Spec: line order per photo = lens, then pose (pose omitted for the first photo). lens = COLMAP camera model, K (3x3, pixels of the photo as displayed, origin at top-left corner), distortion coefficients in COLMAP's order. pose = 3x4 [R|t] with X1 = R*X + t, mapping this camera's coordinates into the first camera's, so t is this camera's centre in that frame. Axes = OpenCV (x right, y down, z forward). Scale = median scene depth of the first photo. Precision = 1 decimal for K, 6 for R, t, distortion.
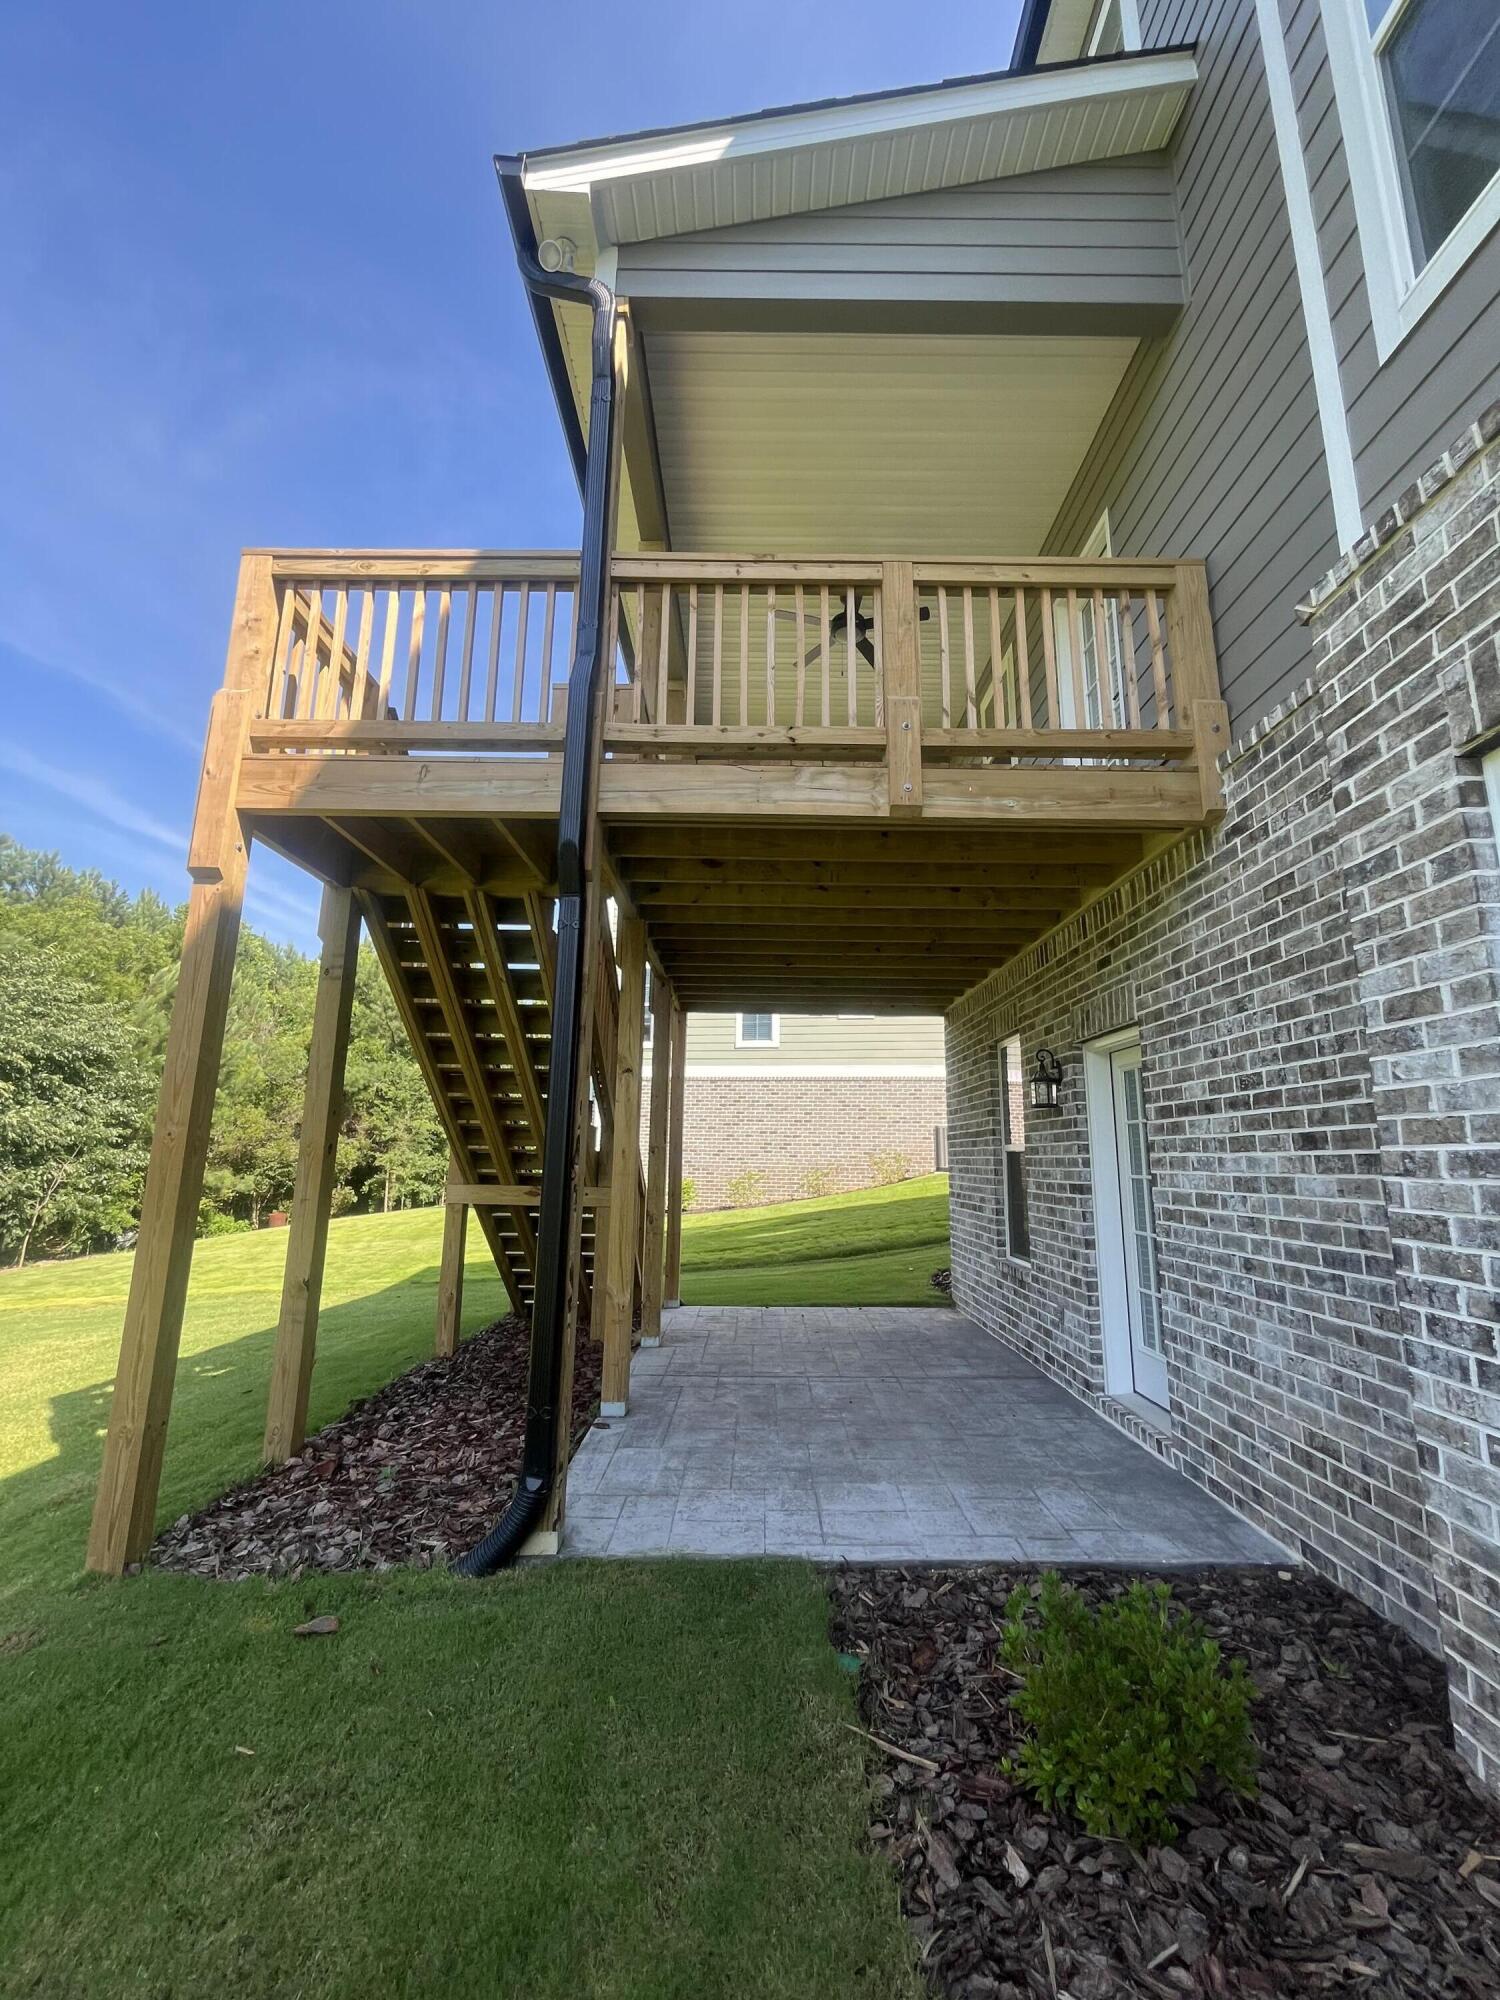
lens RADIAL K [[813.6, 0, 753.3], [0, 813.6, 999.5], [0, 0, 1]] dist [-0.002654, 0.000041]
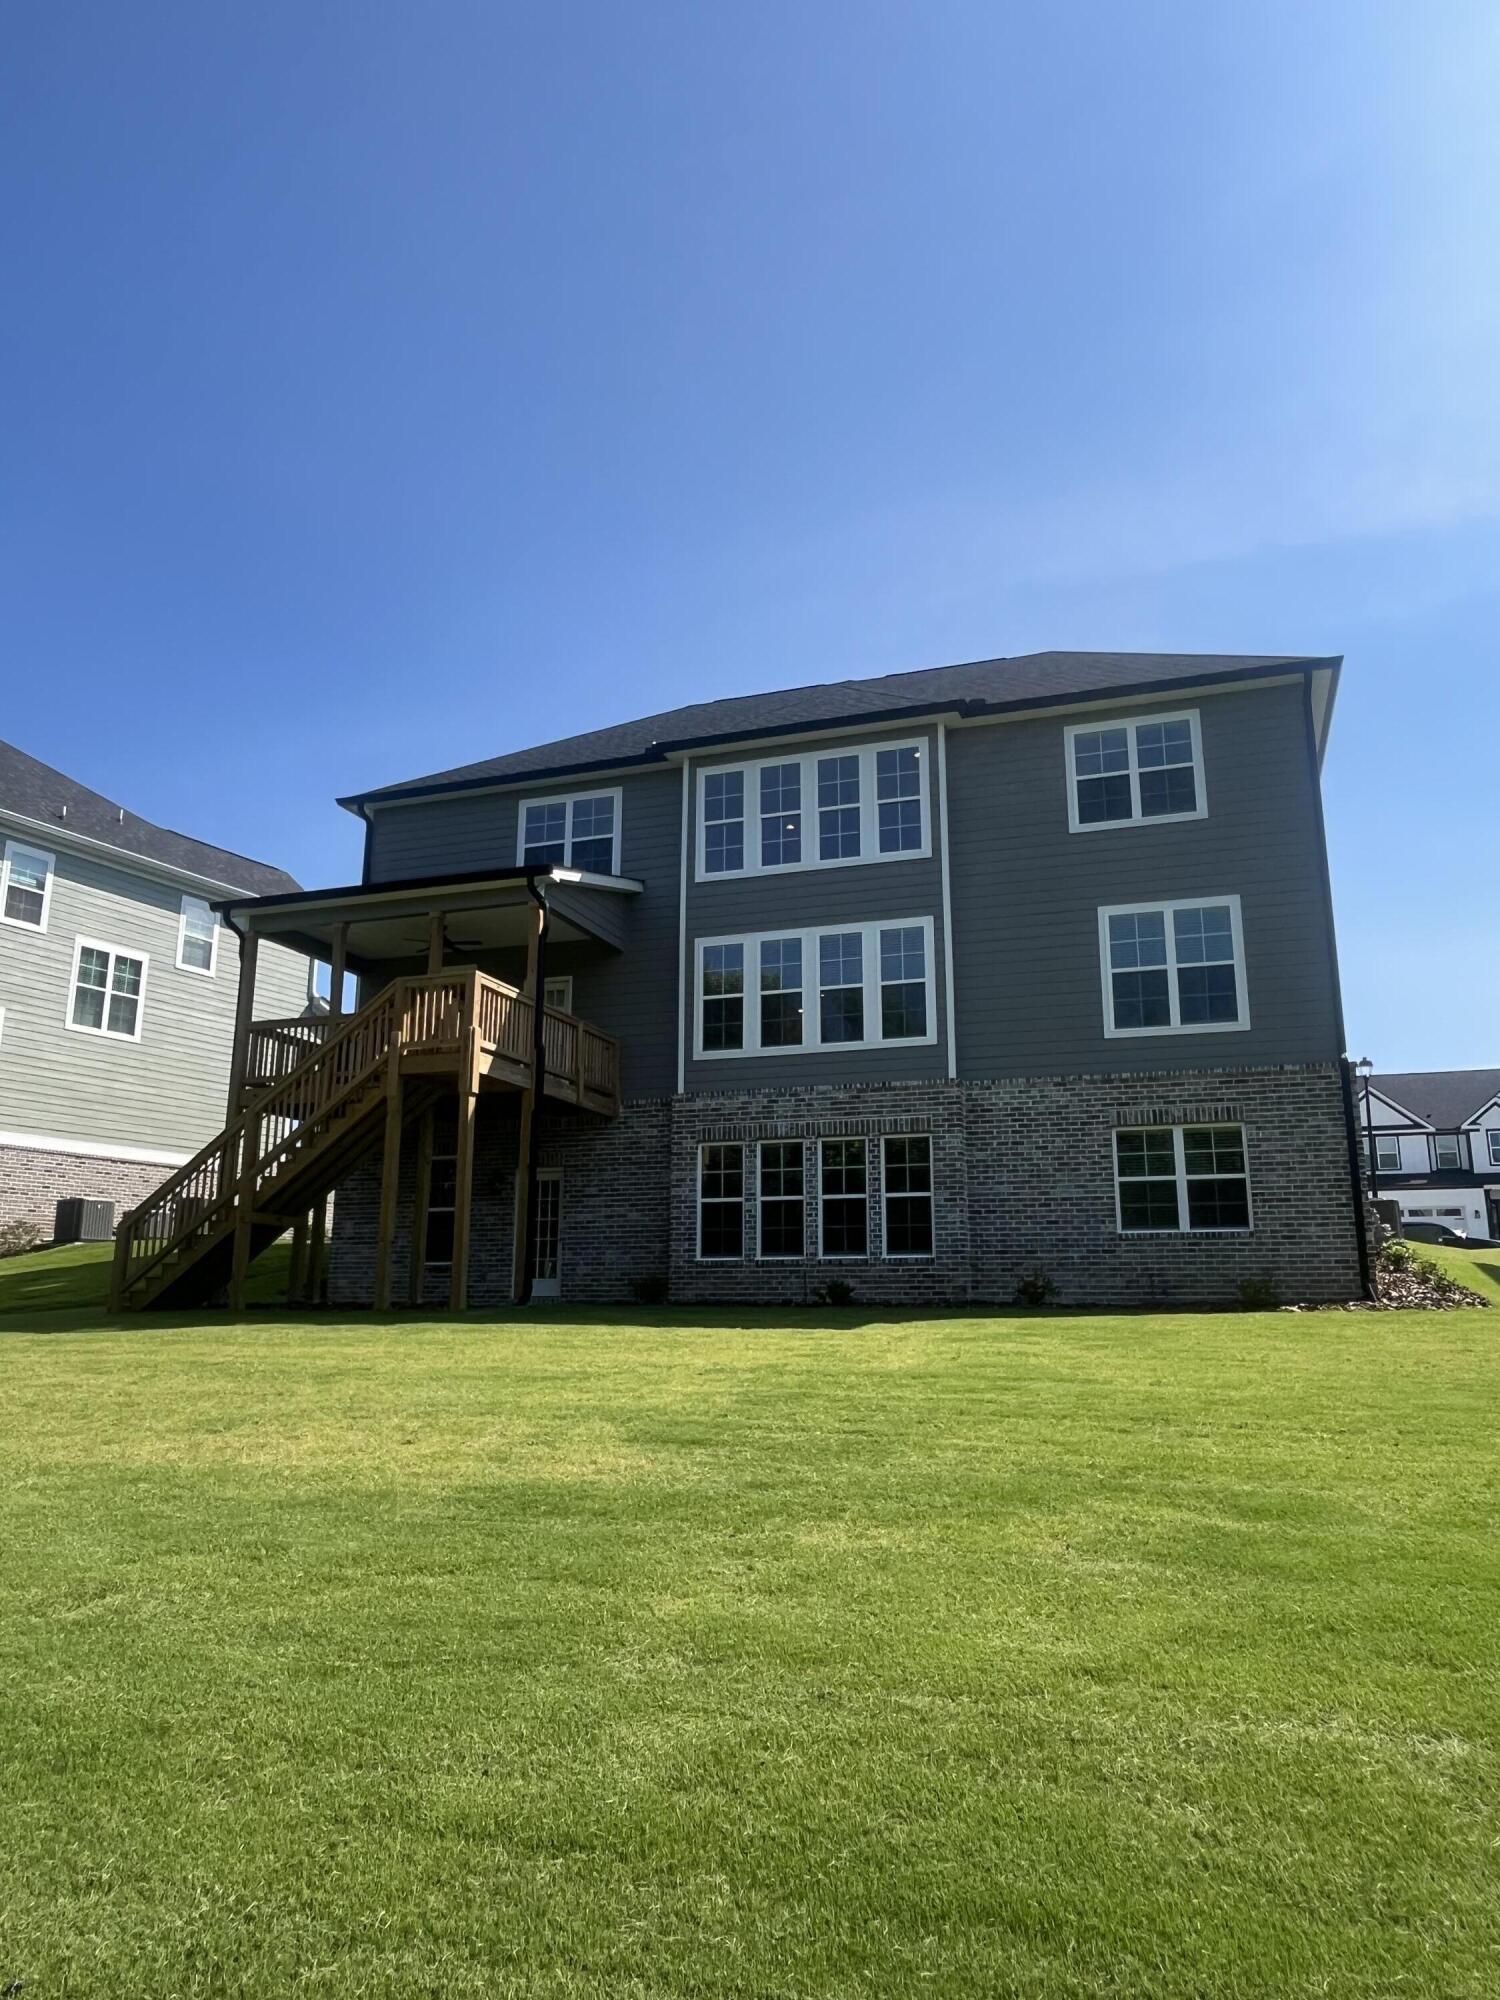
lens RADIAL K [[1287.8, 0, 750.2], [0, 1287.8, 1002.1], [0, 0, 1]] dist [0.000244, 0.000004]
pose [[0.320413, 0.205681, 0.924679, -5.006584], [-0.174851, 0.972212, -0.155666, 0.074893], [-0.931001, -0.111804, 0.347473, -1.615481]]
